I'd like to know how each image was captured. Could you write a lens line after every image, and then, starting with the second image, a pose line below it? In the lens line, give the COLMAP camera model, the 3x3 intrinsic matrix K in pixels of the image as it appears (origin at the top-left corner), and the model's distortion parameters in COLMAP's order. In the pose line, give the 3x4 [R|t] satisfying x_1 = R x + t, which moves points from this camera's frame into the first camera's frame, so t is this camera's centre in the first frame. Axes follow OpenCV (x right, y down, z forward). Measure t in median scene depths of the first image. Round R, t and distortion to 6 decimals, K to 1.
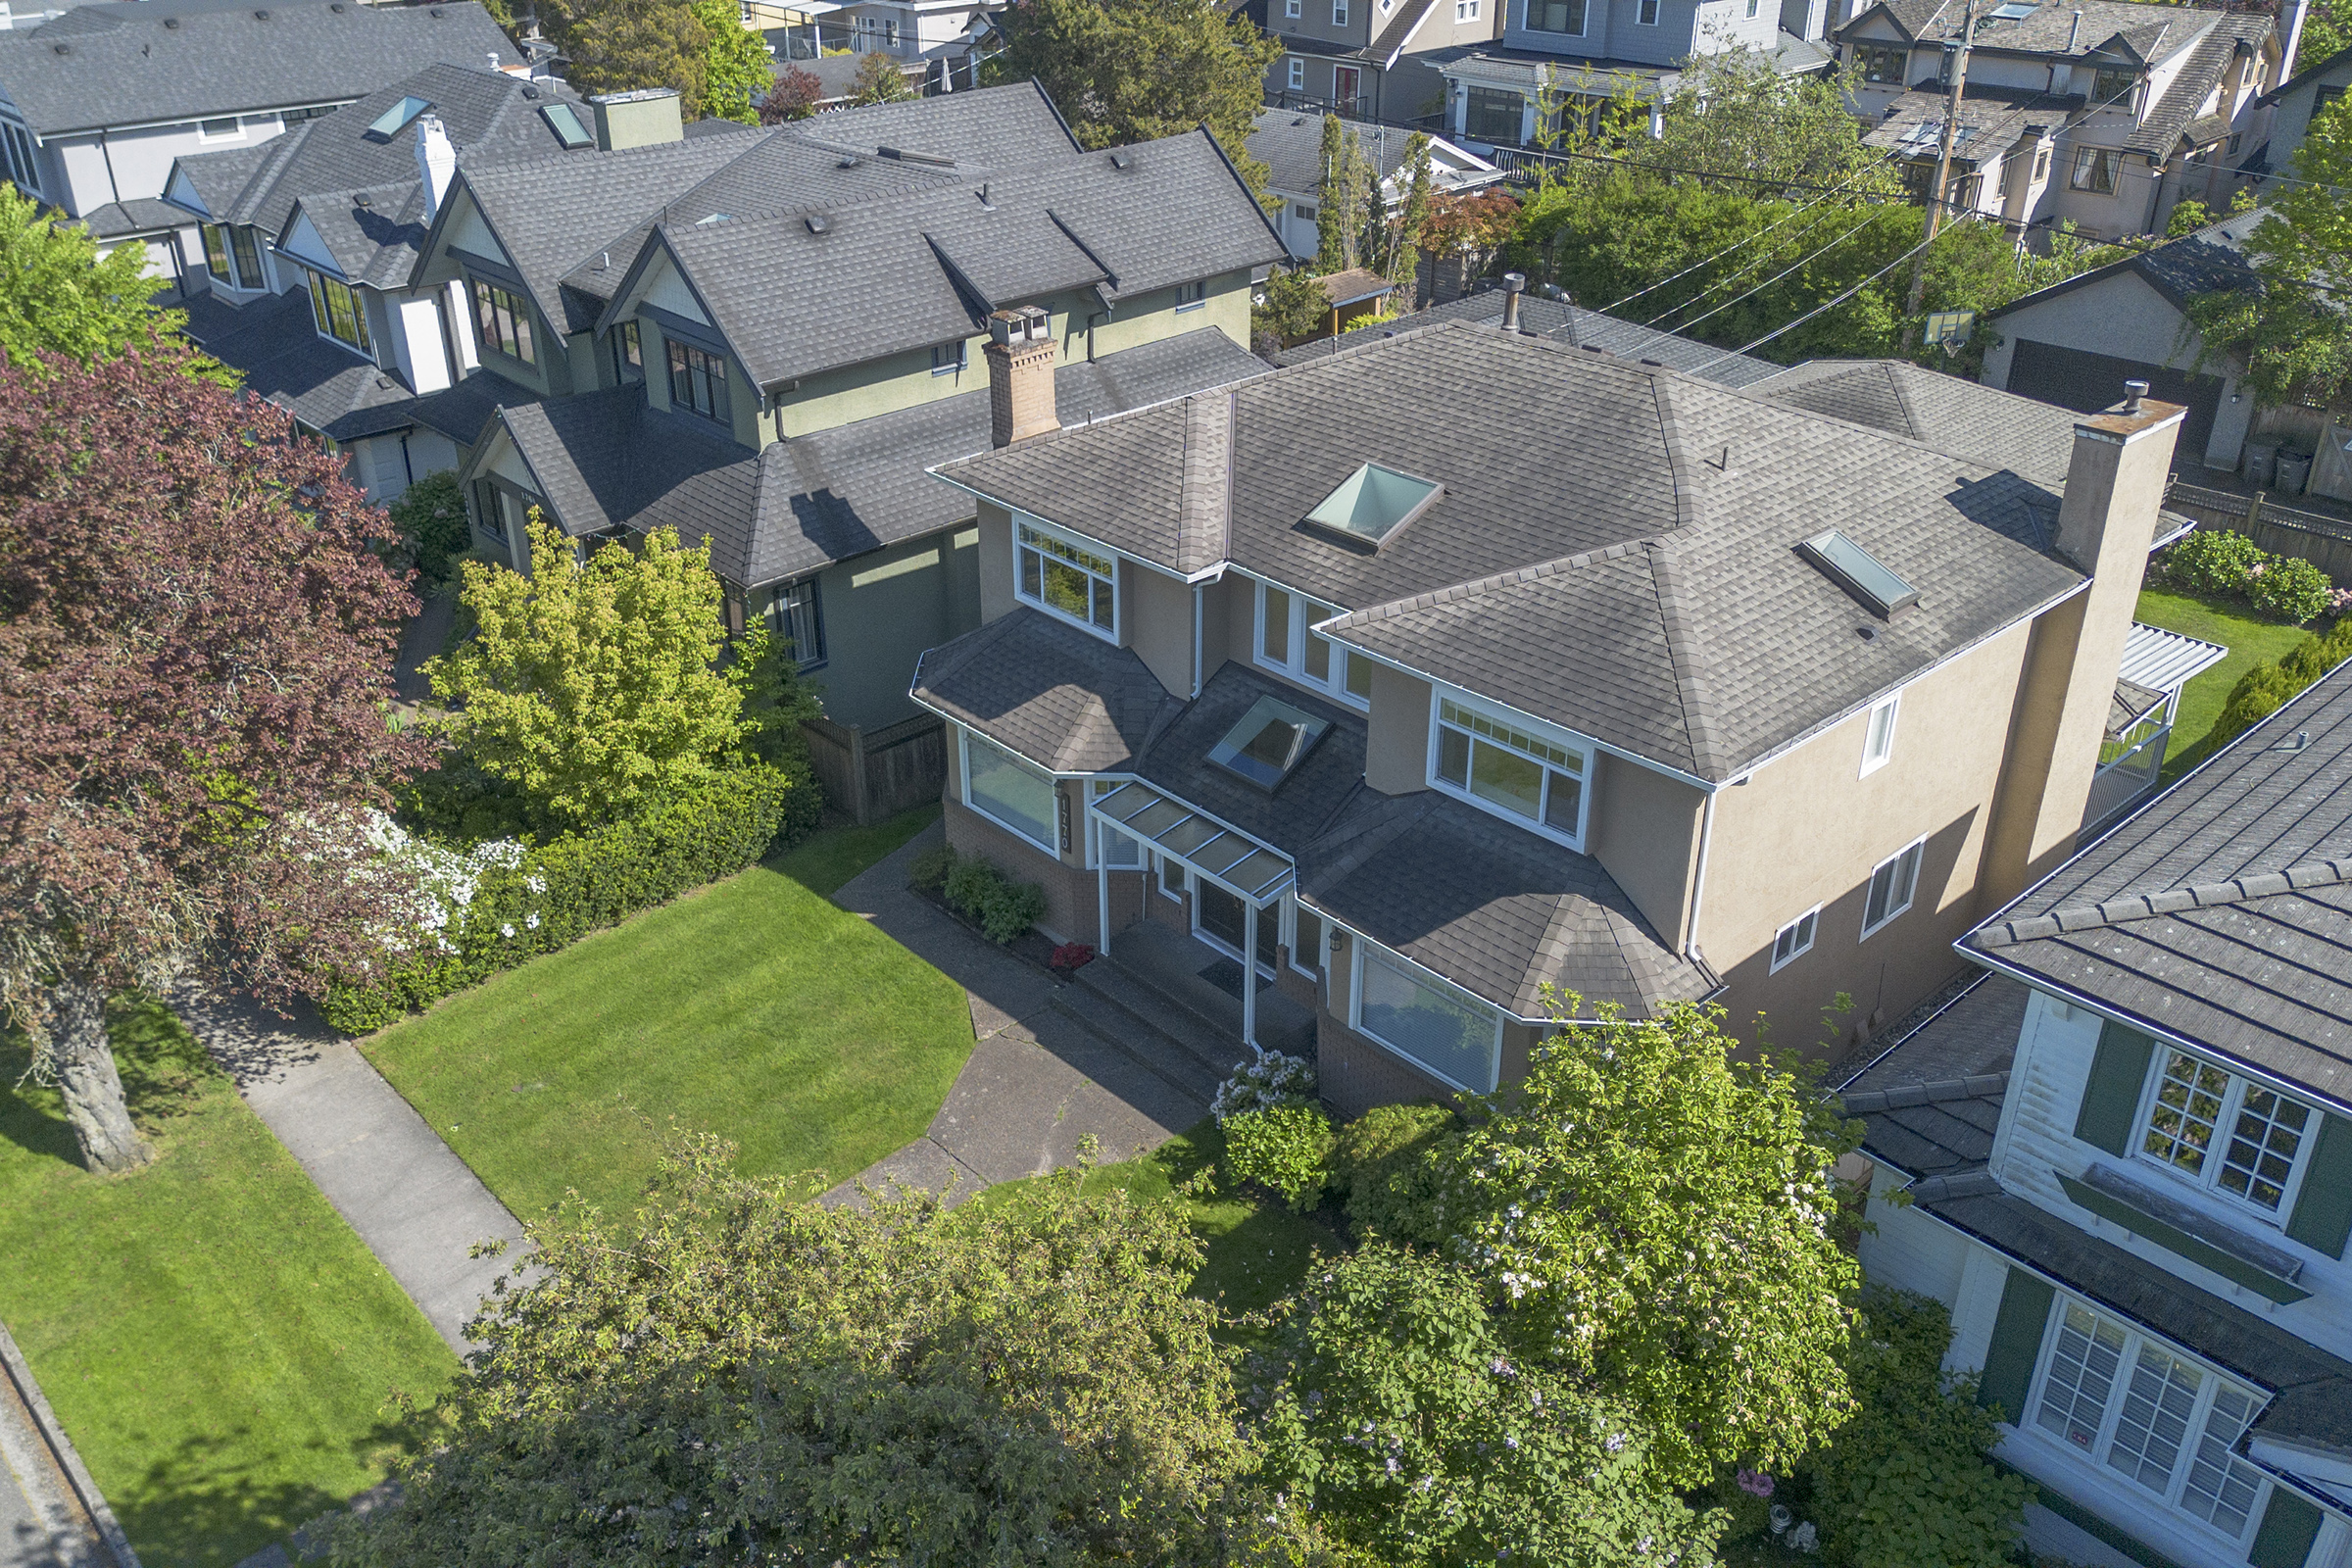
lens RADIAL K [[1963.3, 0, 1127.0], [0, 1963.3, 785.7], [0, 0, 1]] dist [0.087327, -0.091709]
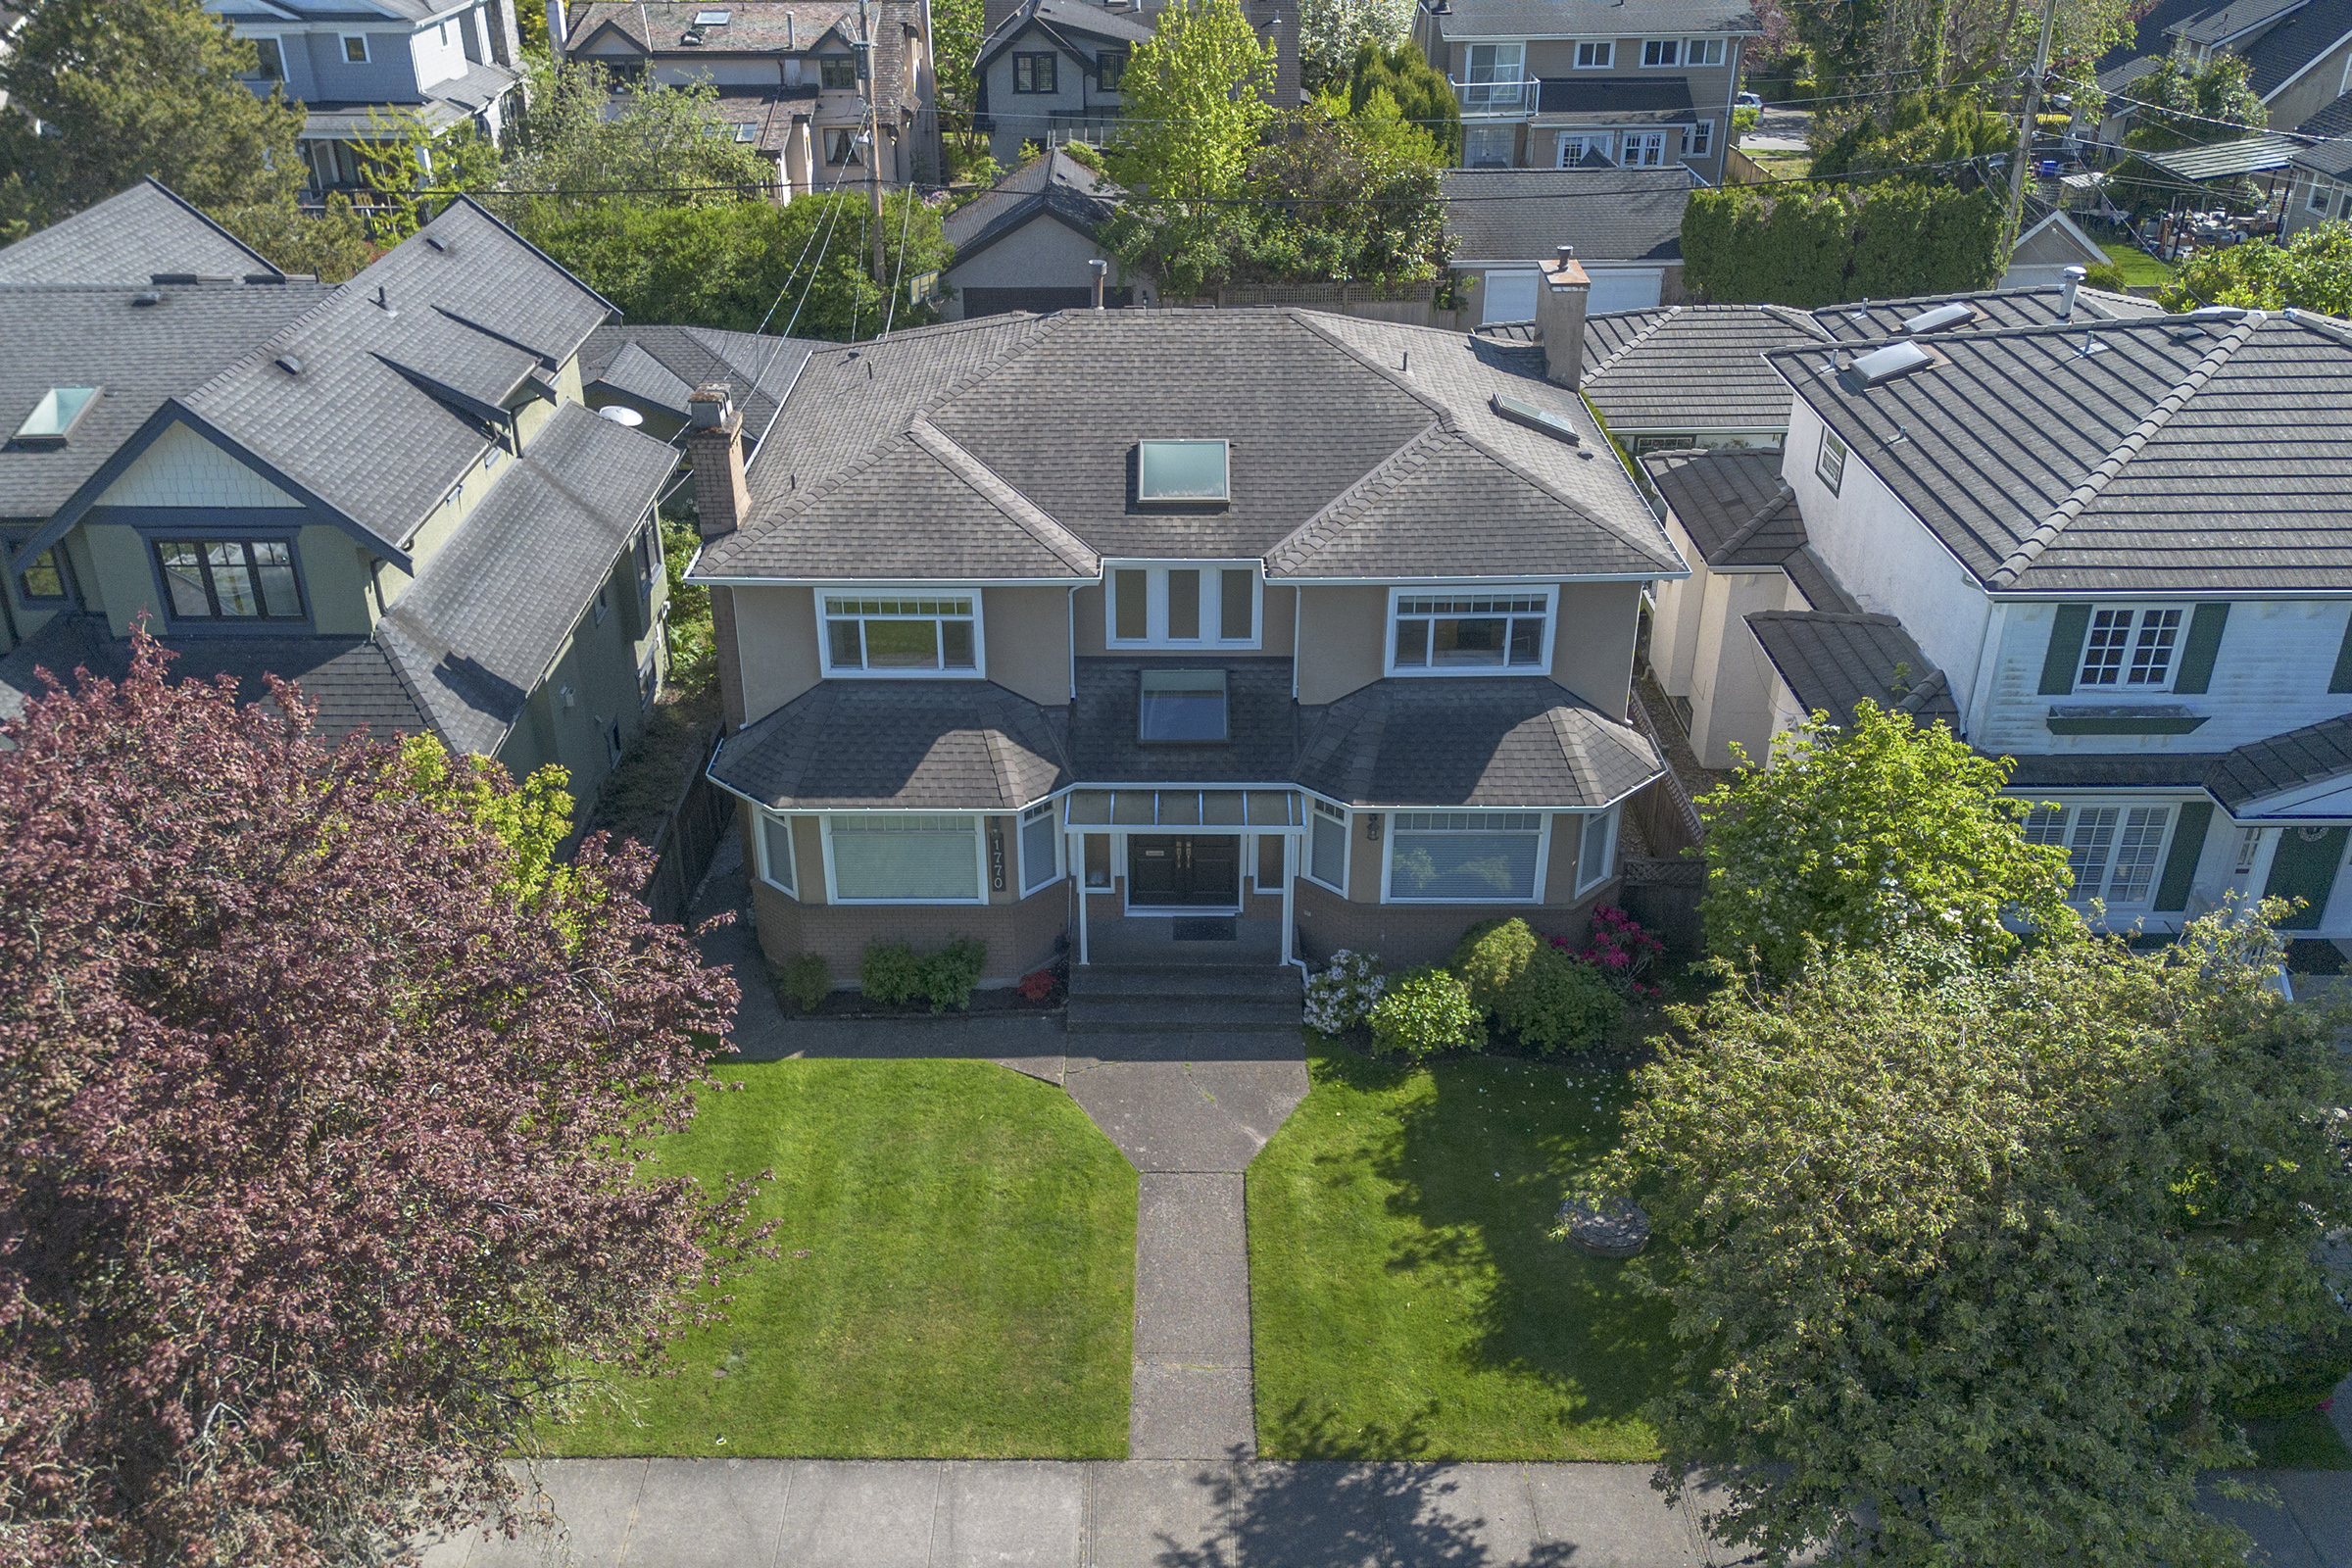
lens RADIAL K [[1961.2, 0, 1126.7], [0, 1961.2, 780.8], [0, 0, 1]] dist [0.125838, -0.206172]
pose [[0.676022, -0.342614, 0.652388, -0.654332], [0.350698, 0.928233, 0.124076, -0.126504], [-0.648078, 0.144913, 0.747660, 0.215576]]
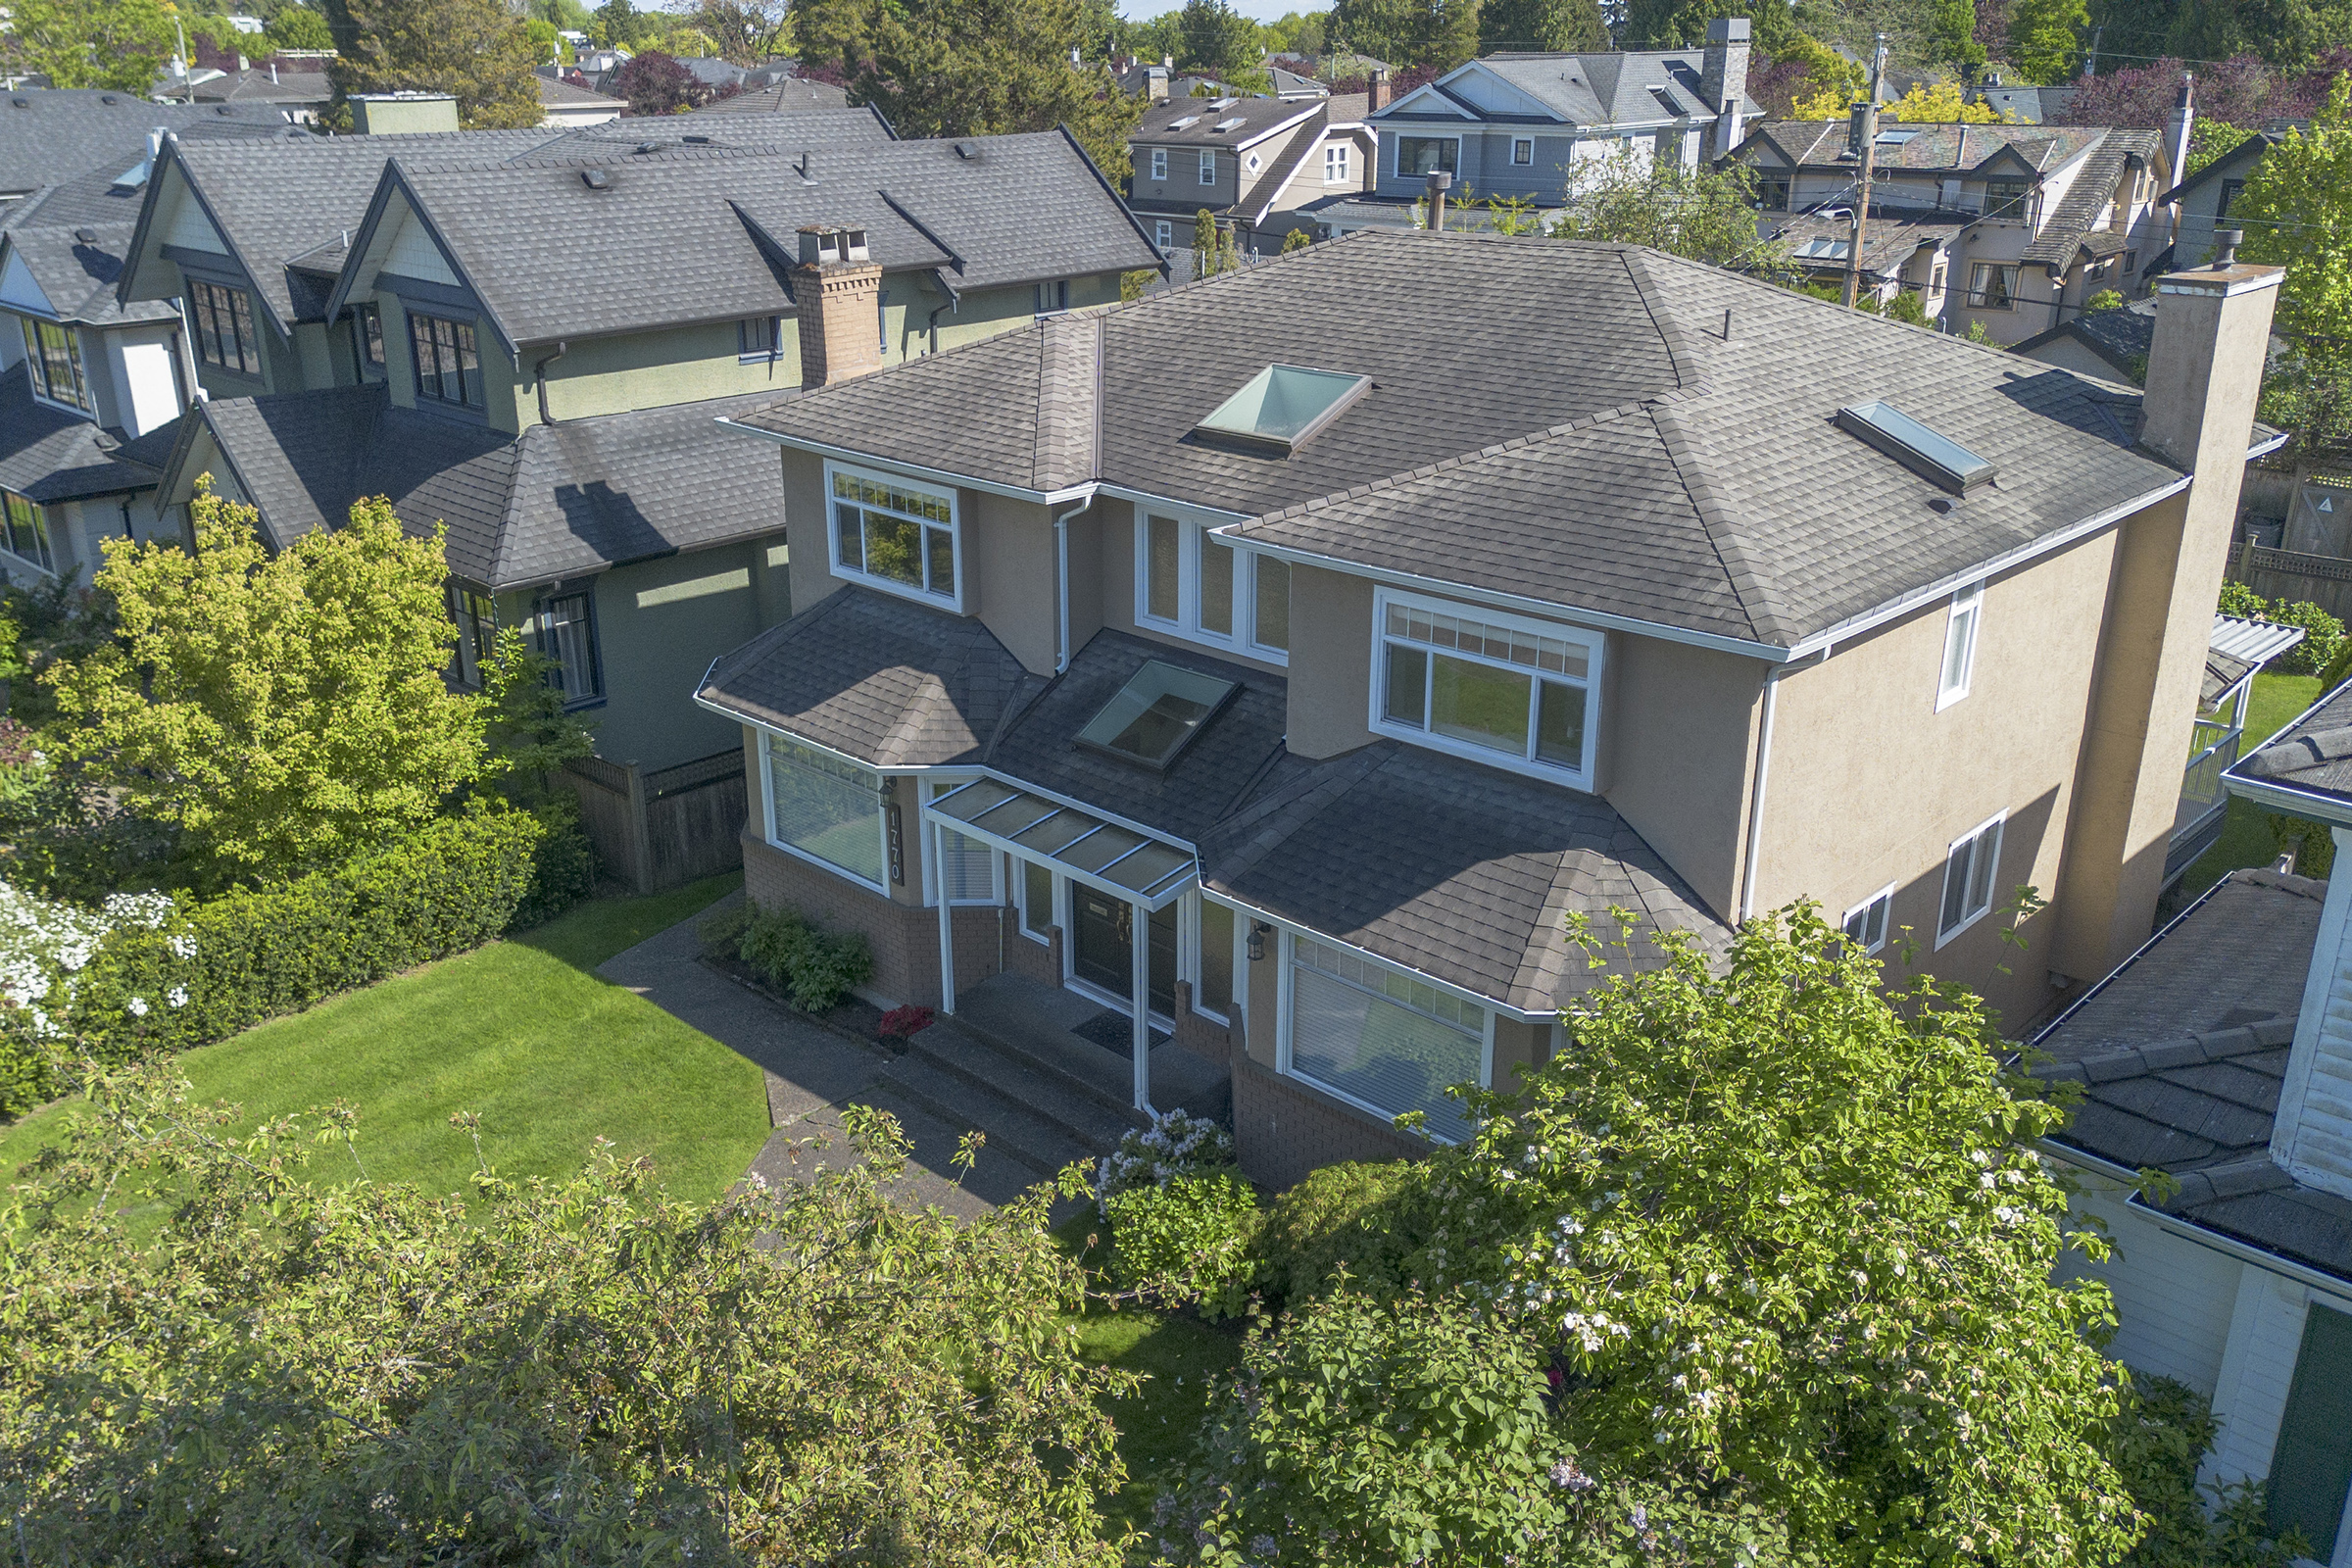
lens RADIAL K [[1972.4, 0, 1126.7], [0, 1972.4, 782.9], [0, 0, 1]] dist [0.052277, -0.018992]
pose [[0.998060, -0.017922, 0.059622, 0.014158], [0.025489, 0.991357, -0.128690, 0.100953], [-0.056800, 0.129960, 0.989891, 0.242147]]
